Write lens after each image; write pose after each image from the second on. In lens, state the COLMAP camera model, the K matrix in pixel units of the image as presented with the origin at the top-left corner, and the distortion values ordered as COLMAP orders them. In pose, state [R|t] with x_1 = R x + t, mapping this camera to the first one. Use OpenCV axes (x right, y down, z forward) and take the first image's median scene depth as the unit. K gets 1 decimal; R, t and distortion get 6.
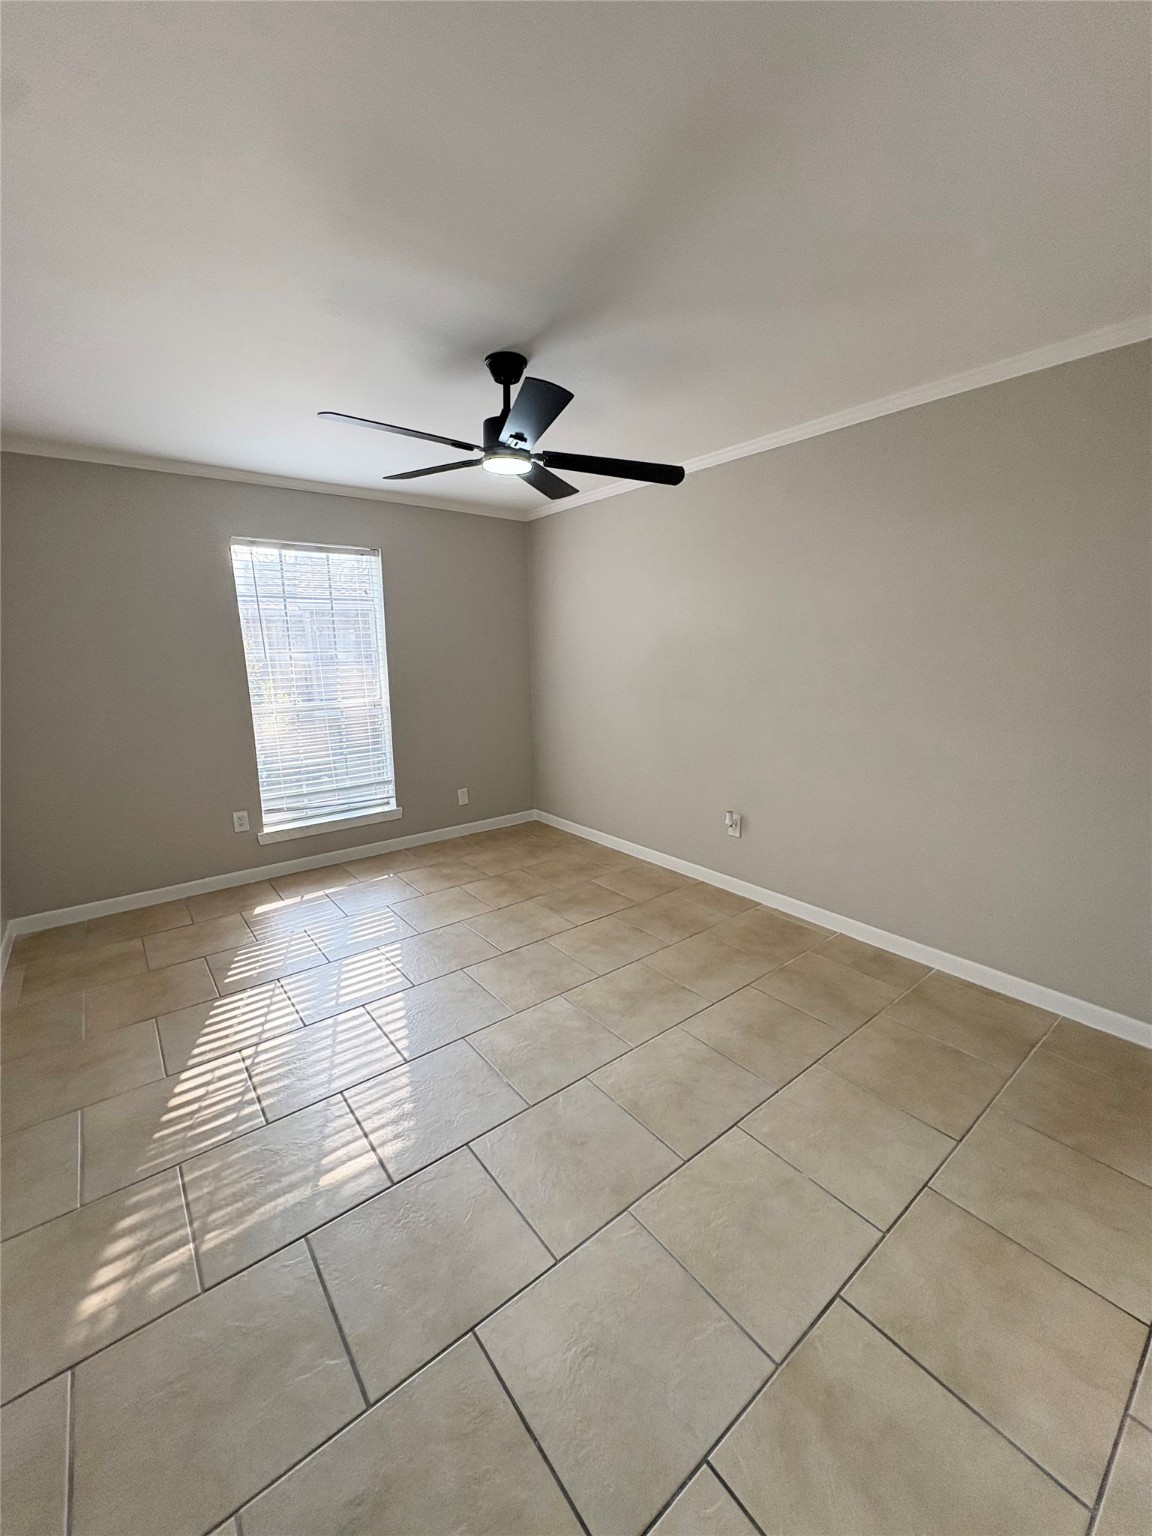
lens RADIAL K [[611.3, 0, 574.1], [0, 611.3, 767.9], [0, 0, 1]] dist [0.000716, -0.000020]
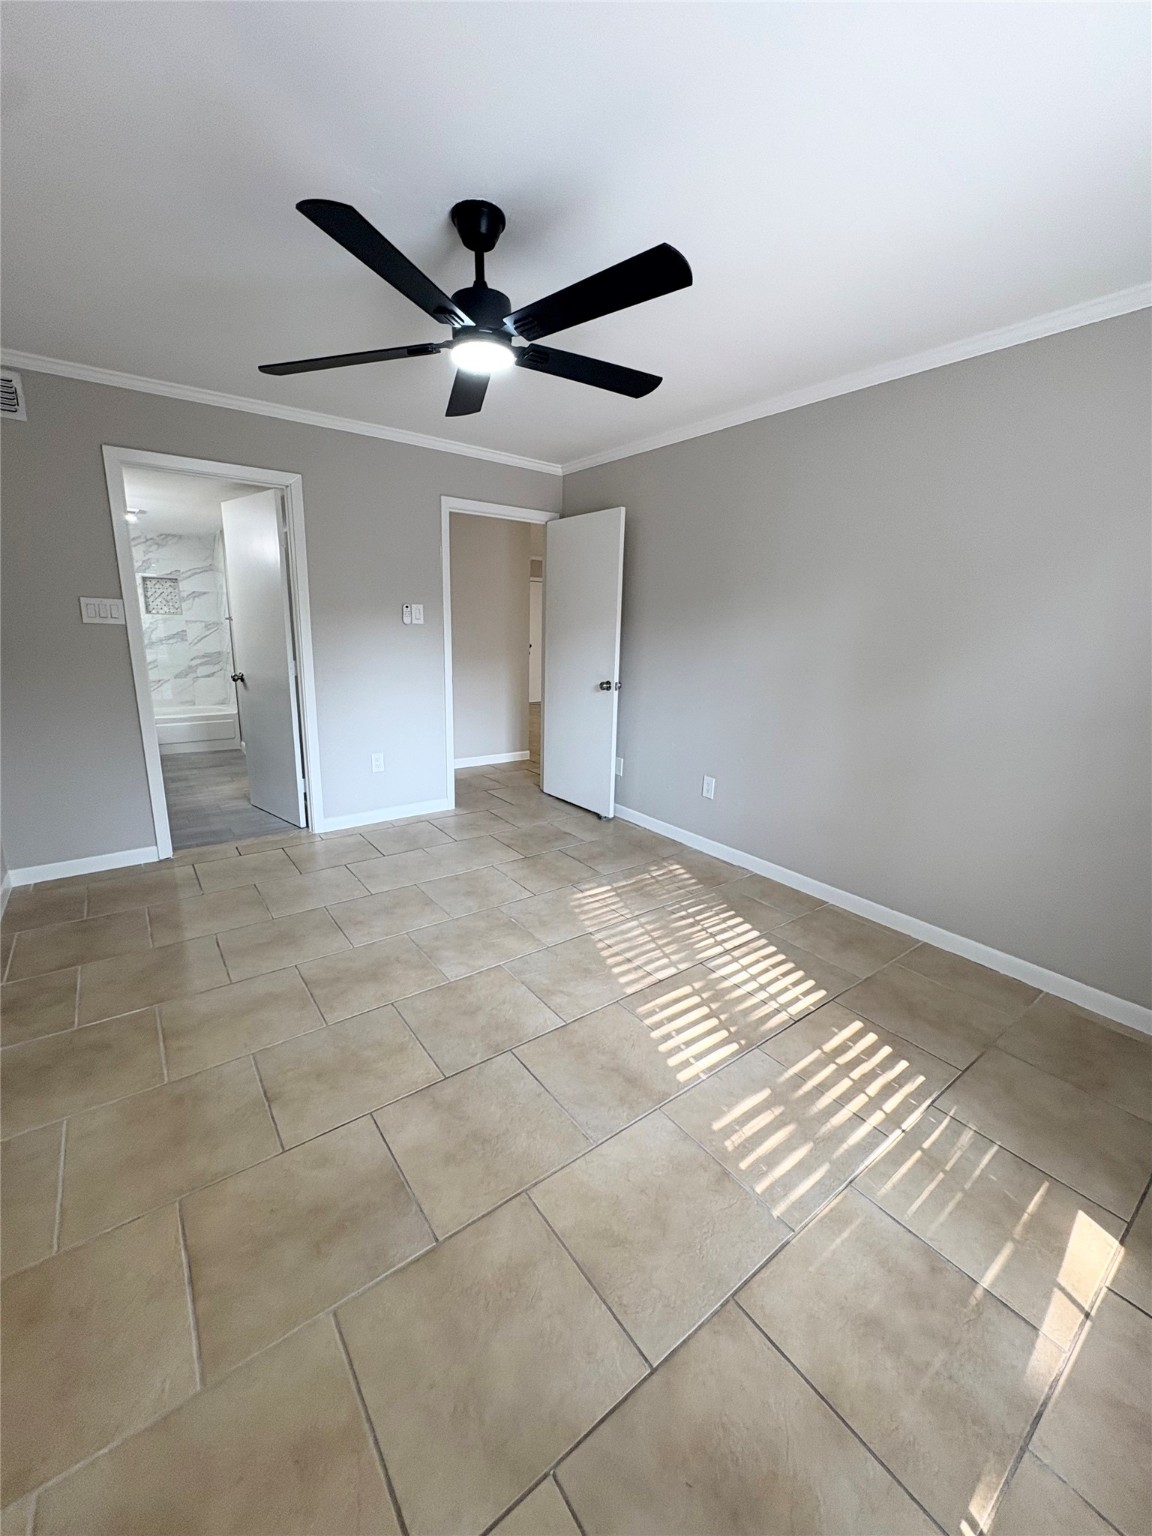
lens RADIAL K [[611.3, 0, 575.4], [0, 611.3, 761.2], [0, 0, 1]] dist [0.000716, -0.000020]
pose [[-0.999616, -0.019011, 0.020153, -0.229590], [-0.008995, 0.910718, 0.412930, -0.314921], [-0.026204, 0.412591, -0.910540, 1.748854]]
